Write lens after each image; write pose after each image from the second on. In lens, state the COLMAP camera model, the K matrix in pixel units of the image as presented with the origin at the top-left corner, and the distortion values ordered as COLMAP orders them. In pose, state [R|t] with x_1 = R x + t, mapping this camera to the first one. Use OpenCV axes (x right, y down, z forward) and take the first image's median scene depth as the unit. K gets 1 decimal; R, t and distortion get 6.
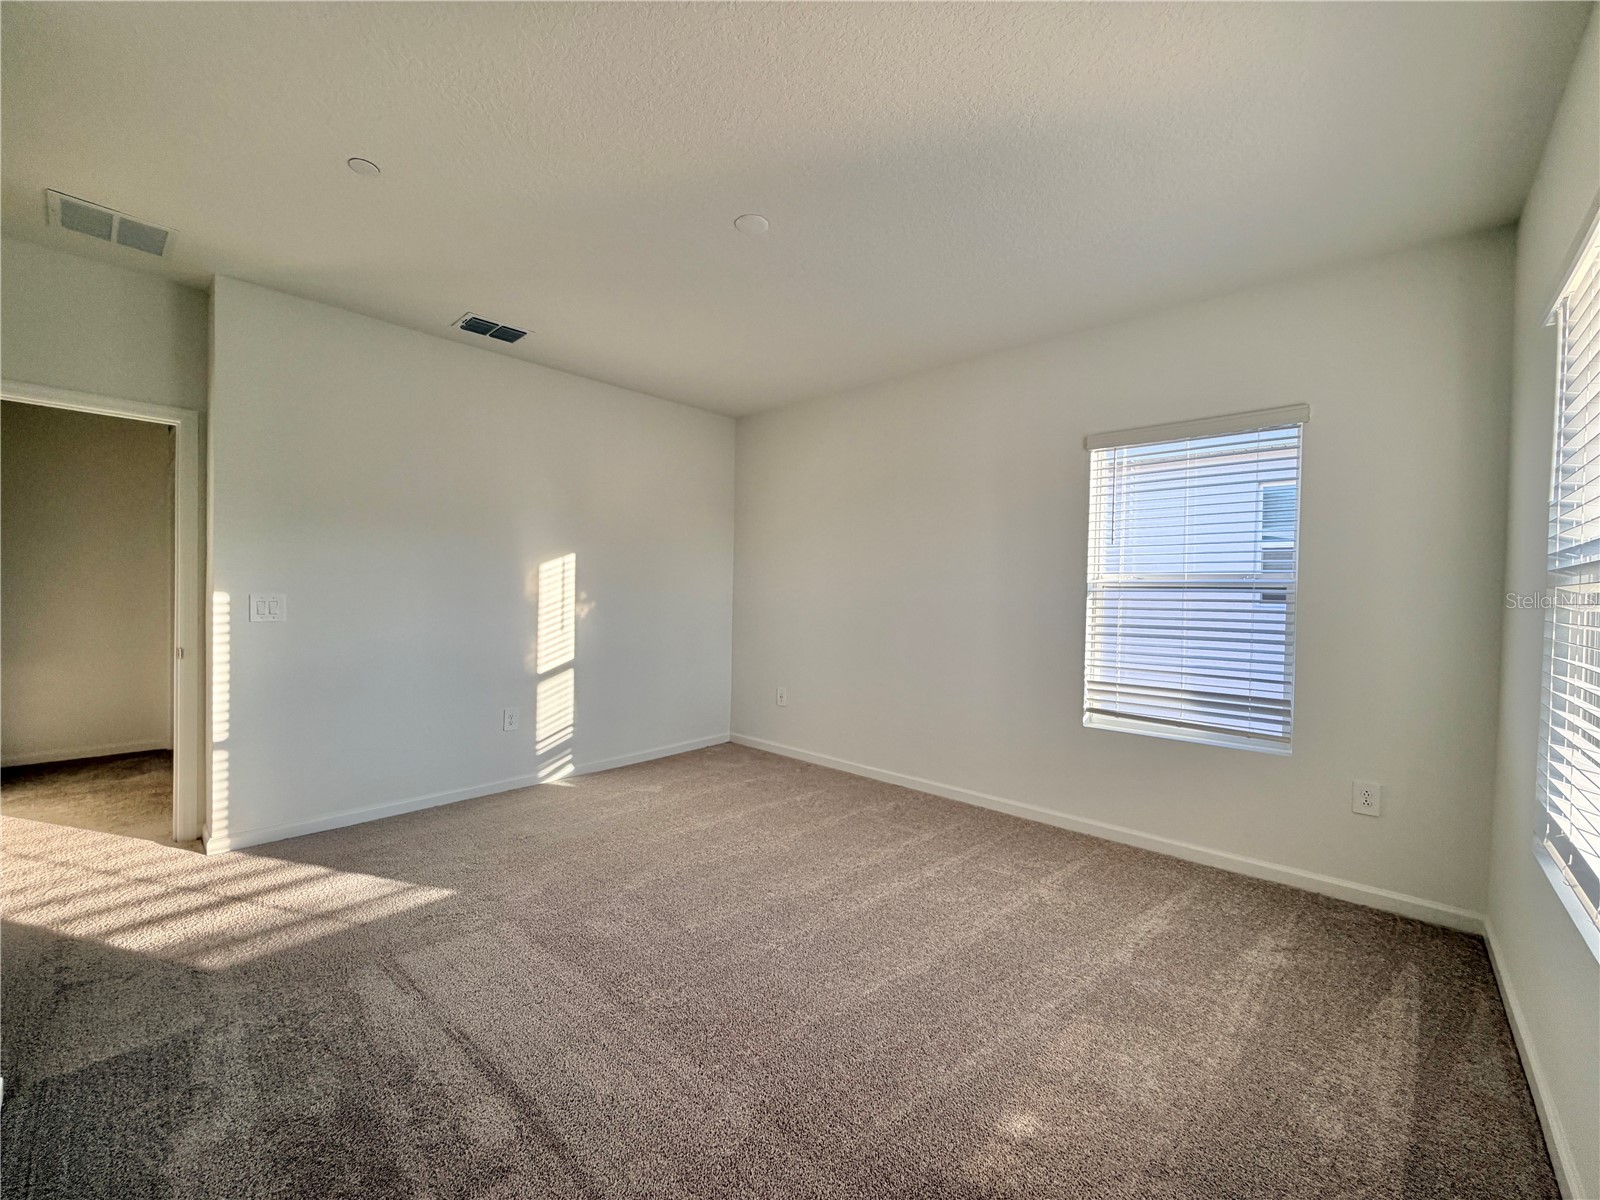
lens RADIAL K [[637.9, 0, 800.7], [0, 637.9, 605.8], [0, 0, 1]] dist [0.002652, -0.000331]
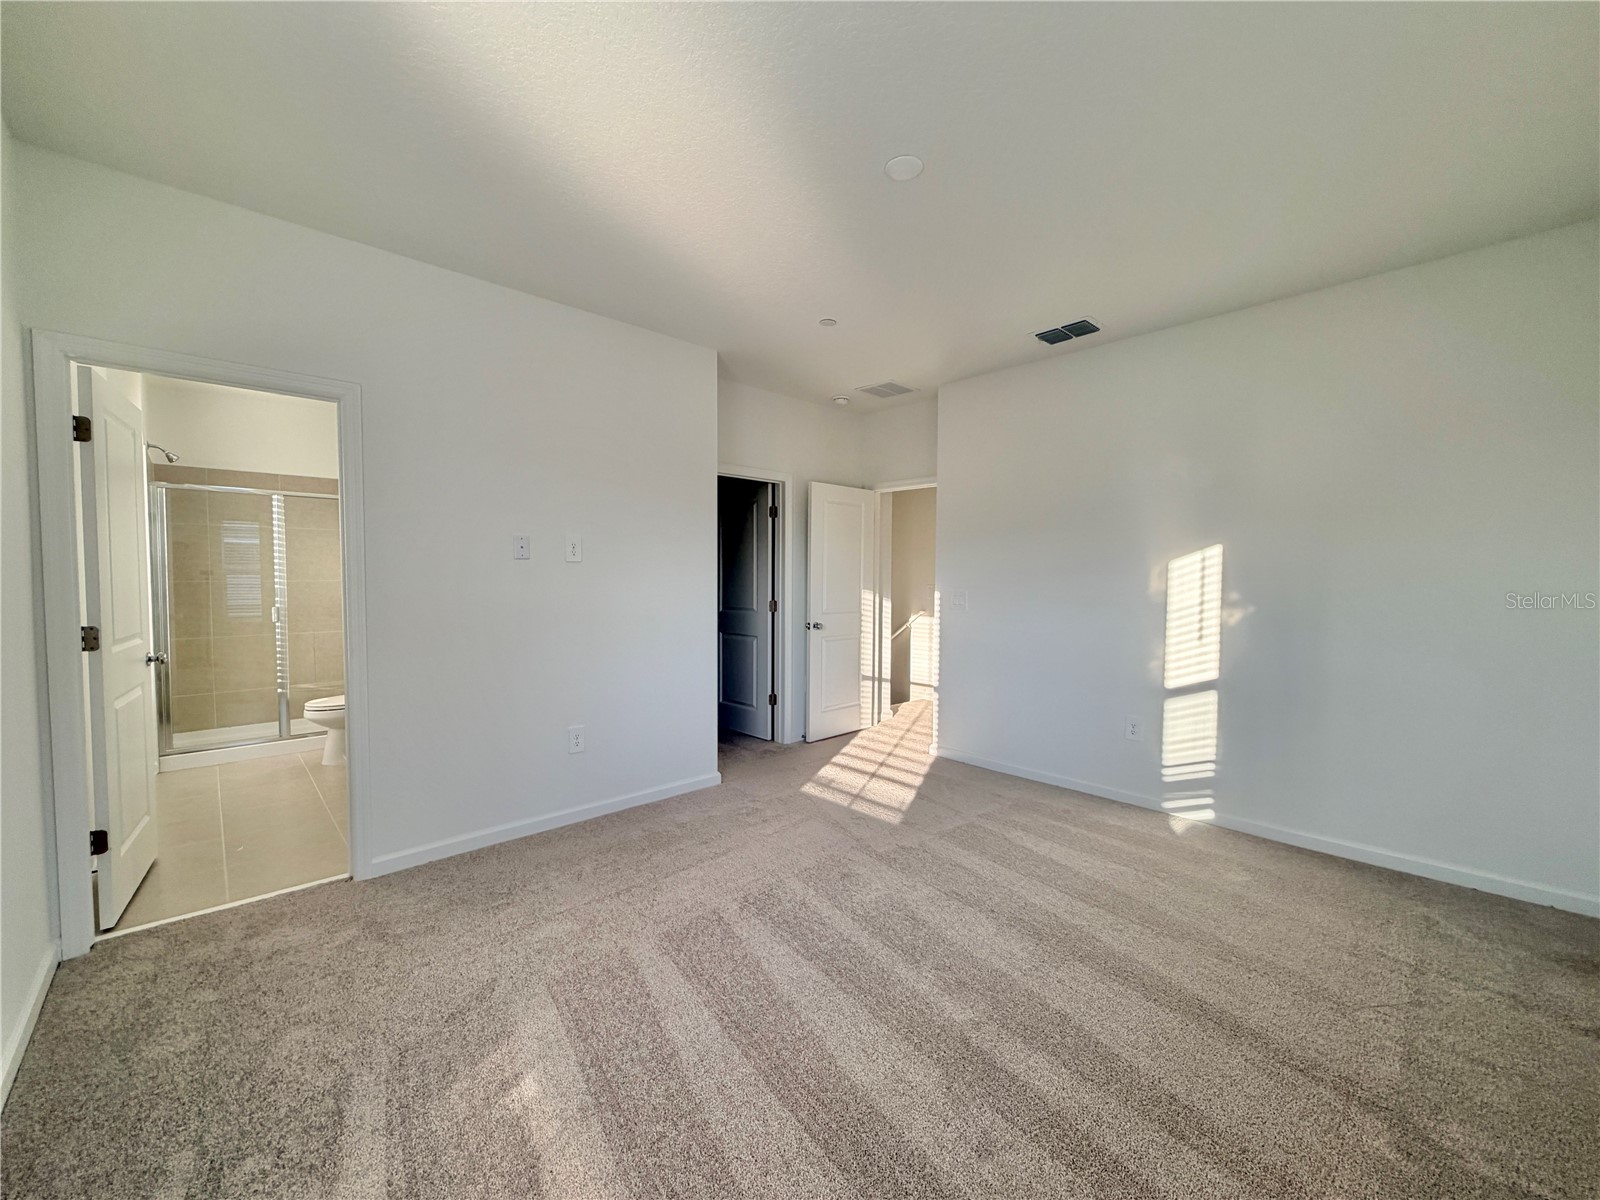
lens RADIAL K [[637.9, 0, 796.5], [0, 637.9, 608.6], [0, 0, 1]] dist [0.002652, -0.000331]
pose [[-0.070273, 0.034762, -0.996922, 0.478592], [-0.024358, 0.999035, 0.036553, -0.019762], [0.997230, 0.026851, -0.069359, 0.553987]]
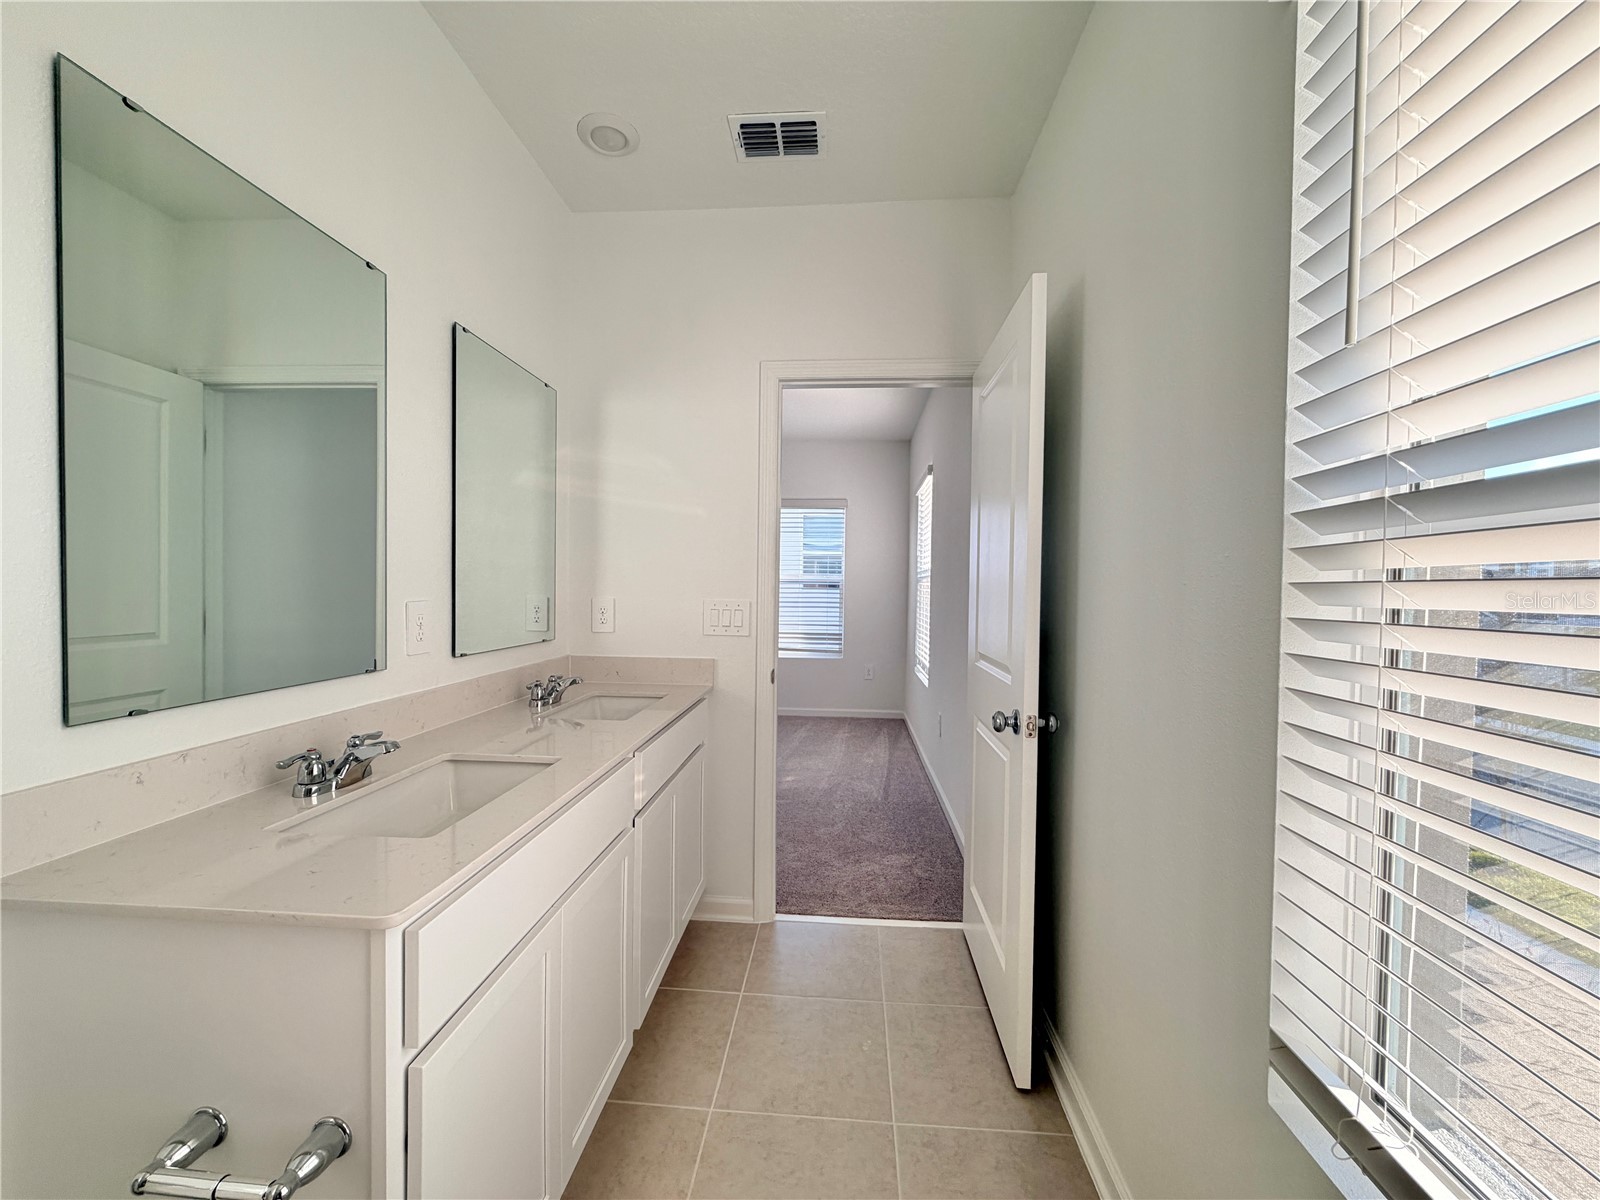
lens RADIAL K [[637.9, 0, 795.0], [0, 637.9, 602.7], [0, 0, 1]] dist [0.002652, -0.000331]
pose [[0.786835, -0.009532, 0.617090, -0.502951], [0.007712, 0.999955, 0.005613, 0.020568], [-0.617115, 0.000342, 0.786873, -0.443113]]
